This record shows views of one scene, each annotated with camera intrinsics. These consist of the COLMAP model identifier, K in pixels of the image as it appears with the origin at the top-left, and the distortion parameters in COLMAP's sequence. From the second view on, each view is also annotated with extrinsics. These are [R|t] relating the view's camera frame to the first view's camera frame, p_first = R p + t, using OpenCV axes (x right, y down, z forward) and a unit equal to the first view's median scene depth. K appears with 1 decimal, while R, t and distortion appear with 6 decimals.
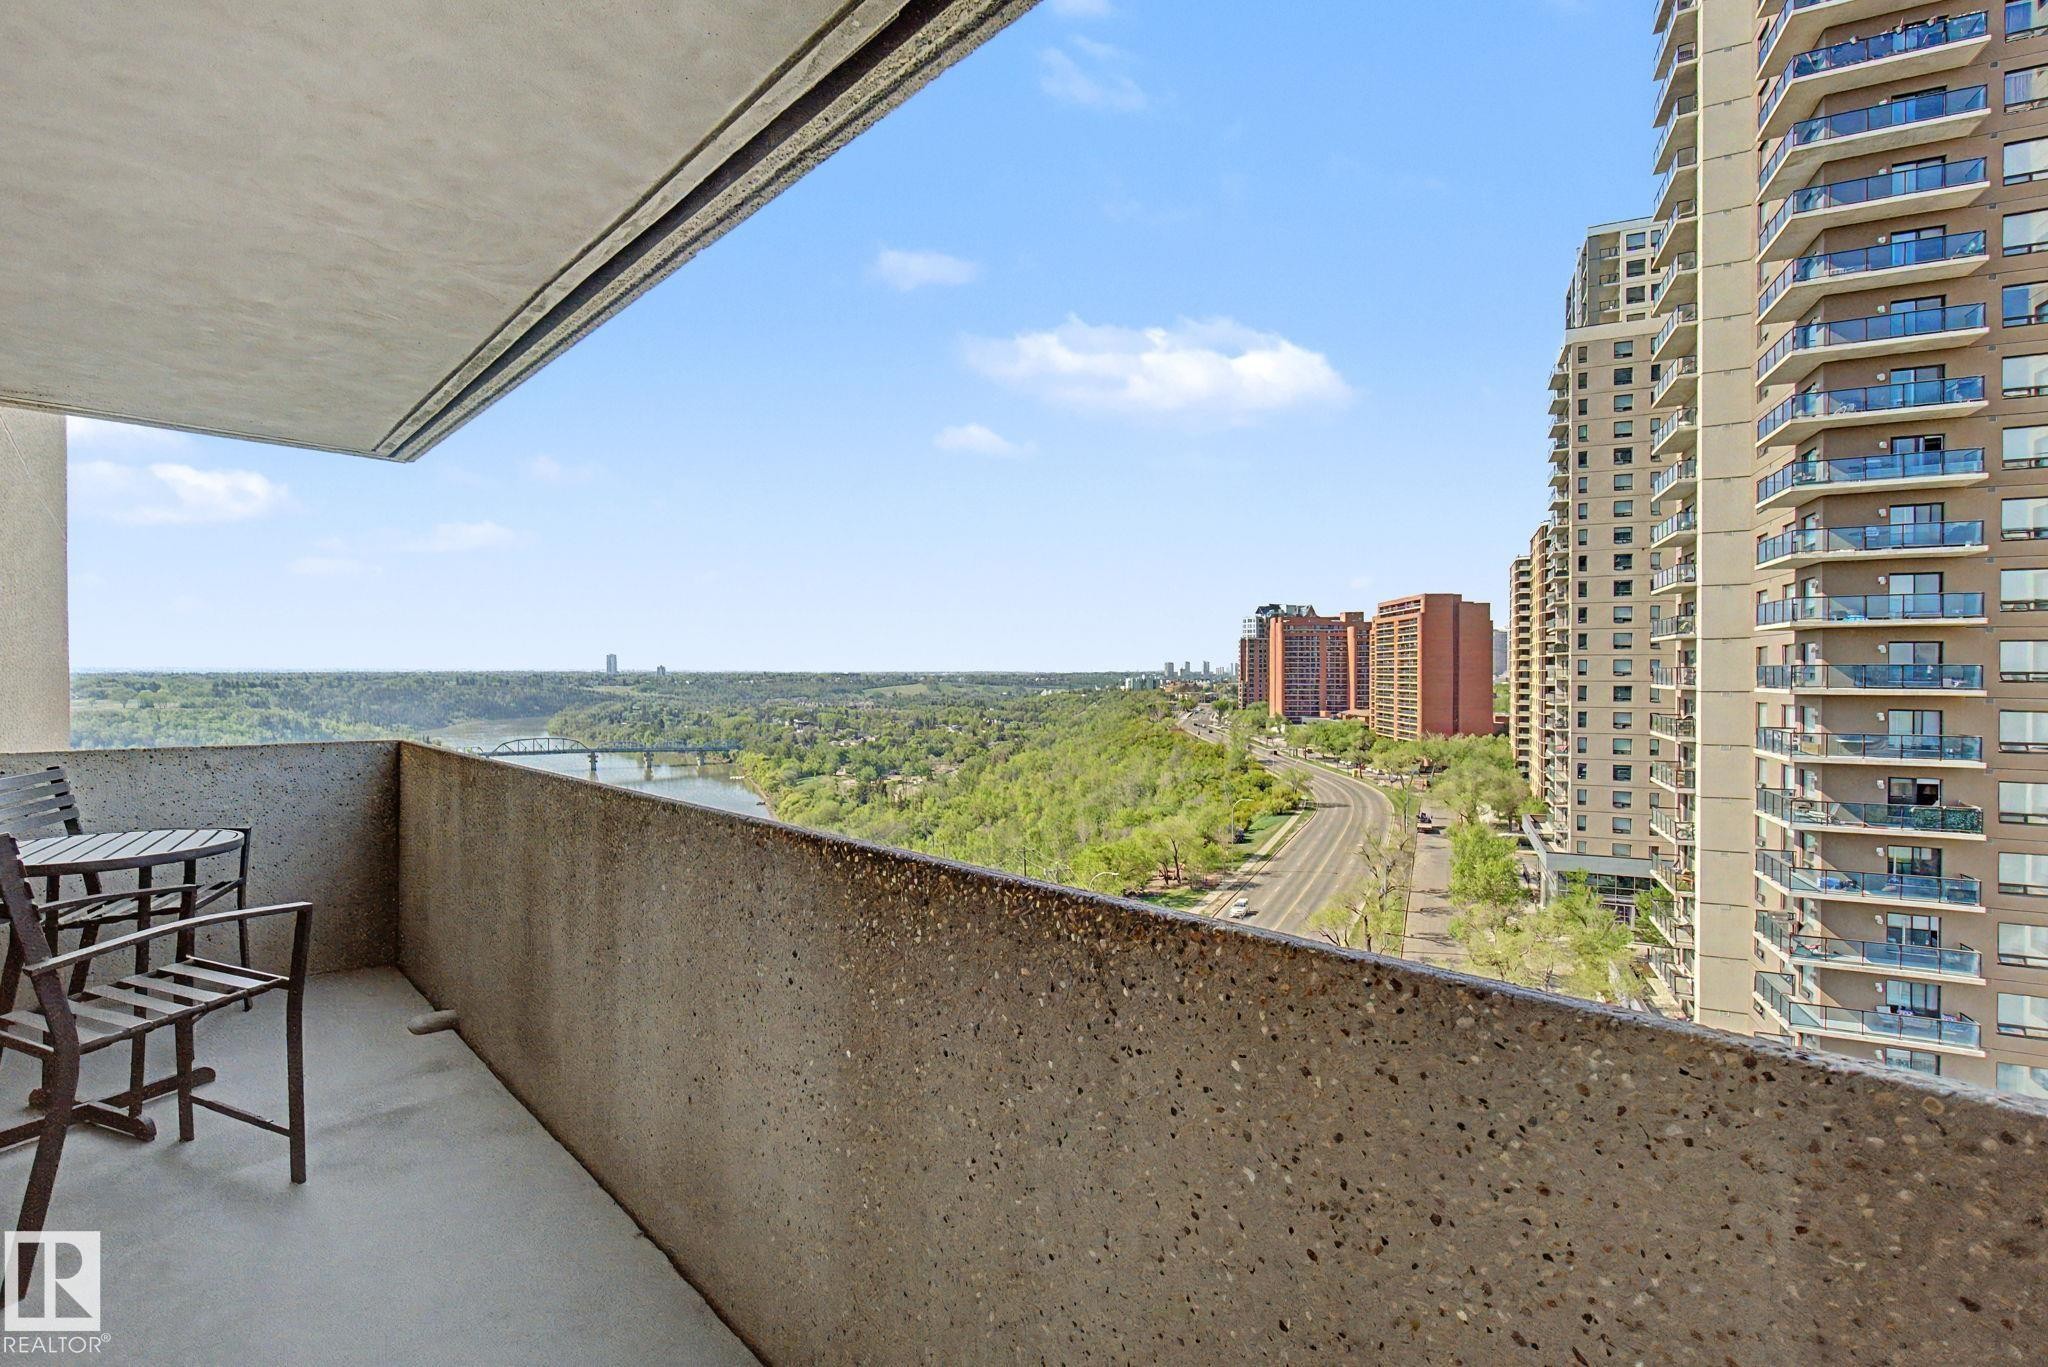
lens RADIAL K [[901.3, 0, 1024.0], [0, 901.3, 683.5], [0, 0, 1]] dist [-0.002184, 0.000431]
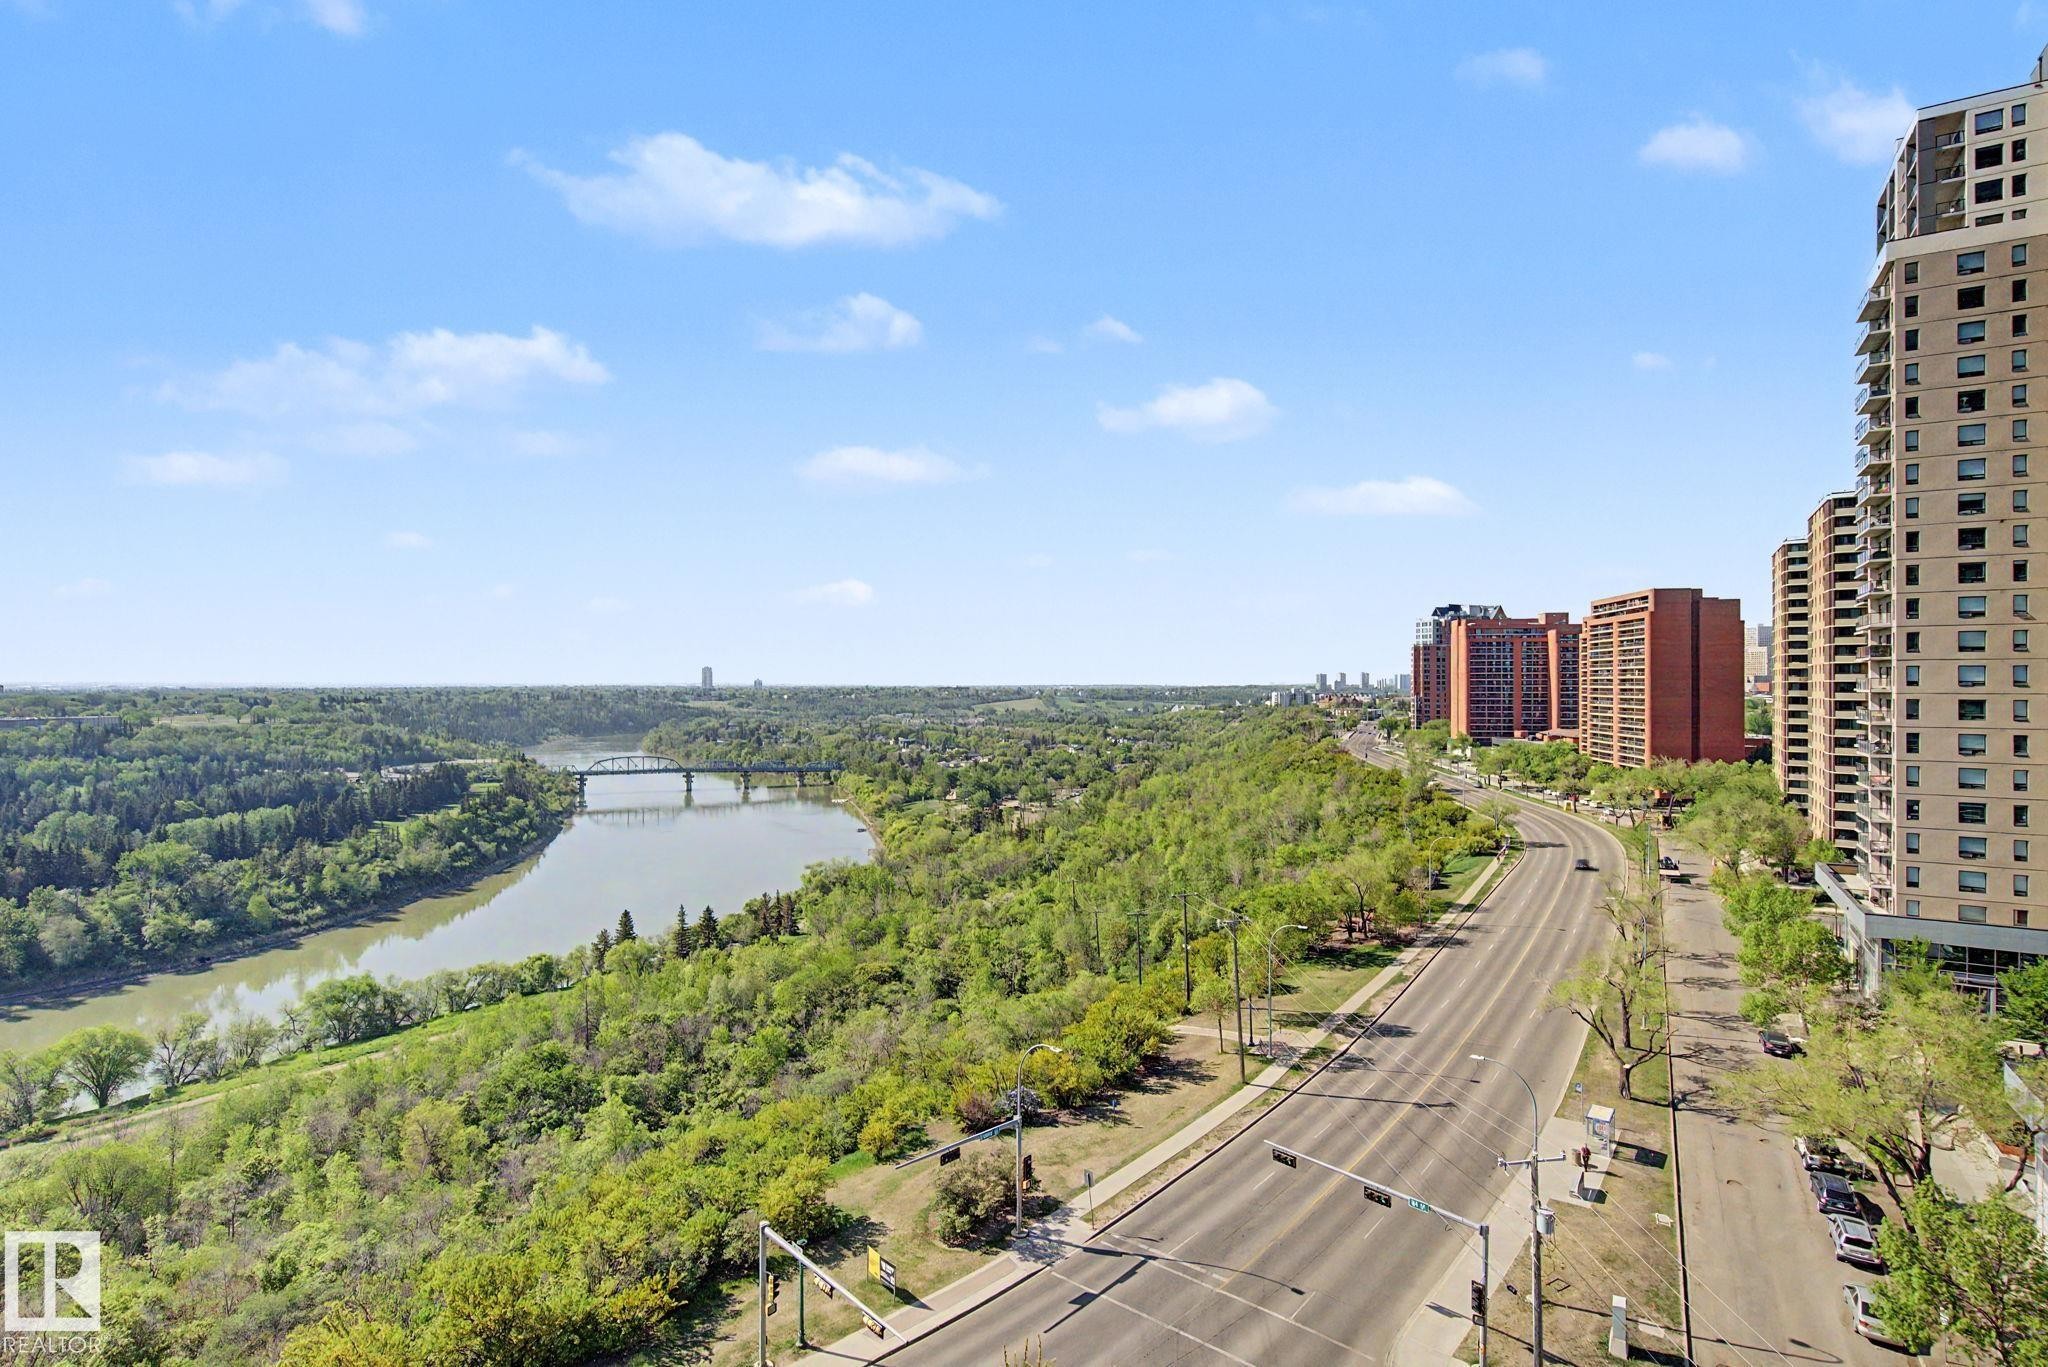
lens RADIAL K [[1006.2, 0, 1024.0], [0, 1006.2, 683.5], [0, 0, 1]] dist [0.005476, 0.001520]
pose [[0.992285, -0.001857, -0.123965, -0.010624], [0.000013, 0.999889, -0.014875, 0.000610], [0.123979, 0.014758, 0.992175, 0.014484]]
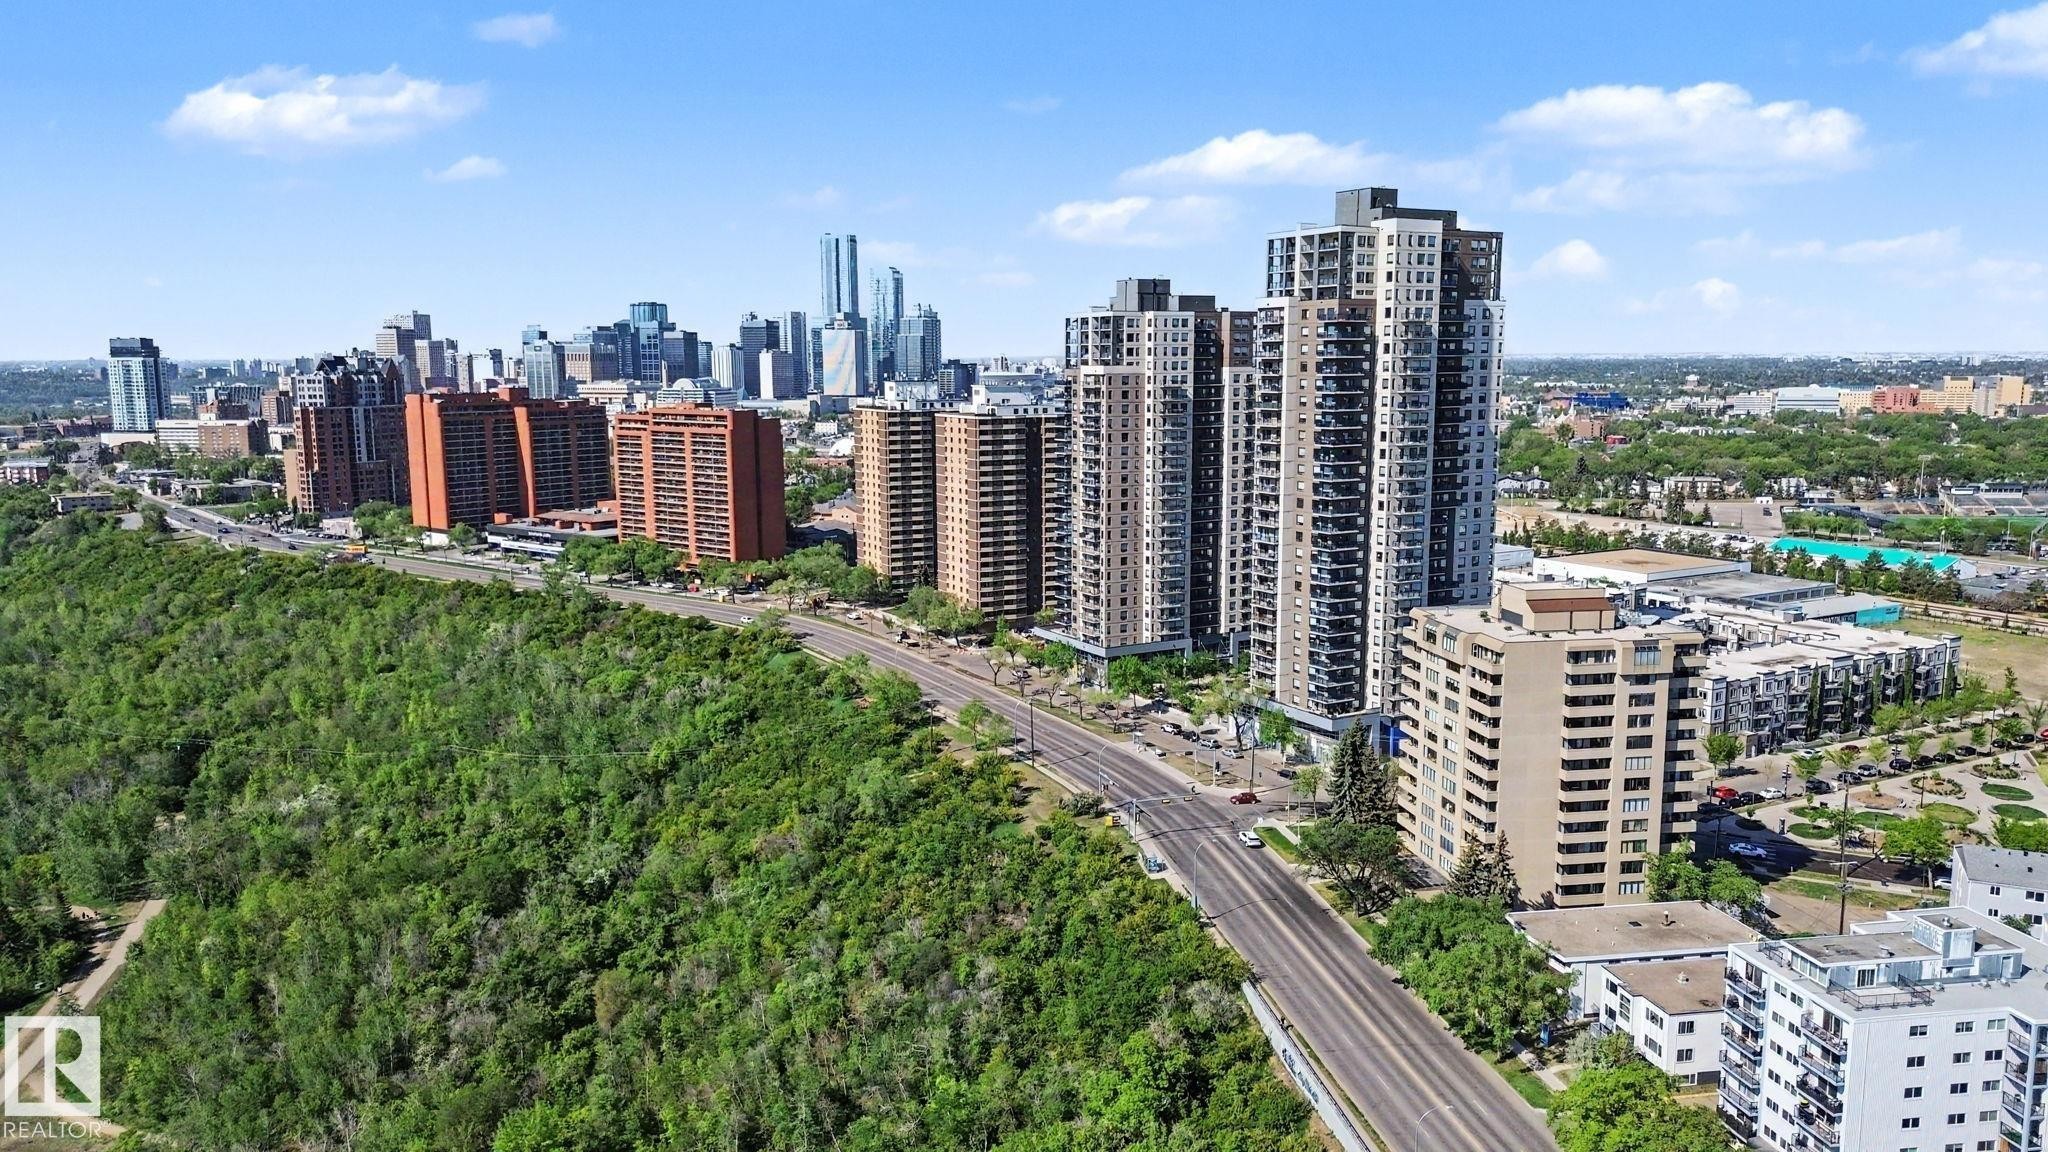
lens RADIAL K [[1633.8, 0, 1024.0], [0, 1633.8, 576.0], [0, 0, 1]] dist [0.000524, -0.000235]
pose [[0.572499, -0.125078, 0.810309, -0.751673], [0.013972, 0.989640, 0.142887, -0.151846], [-0.819787, -0.070481, 0.568315, -0.261879]]
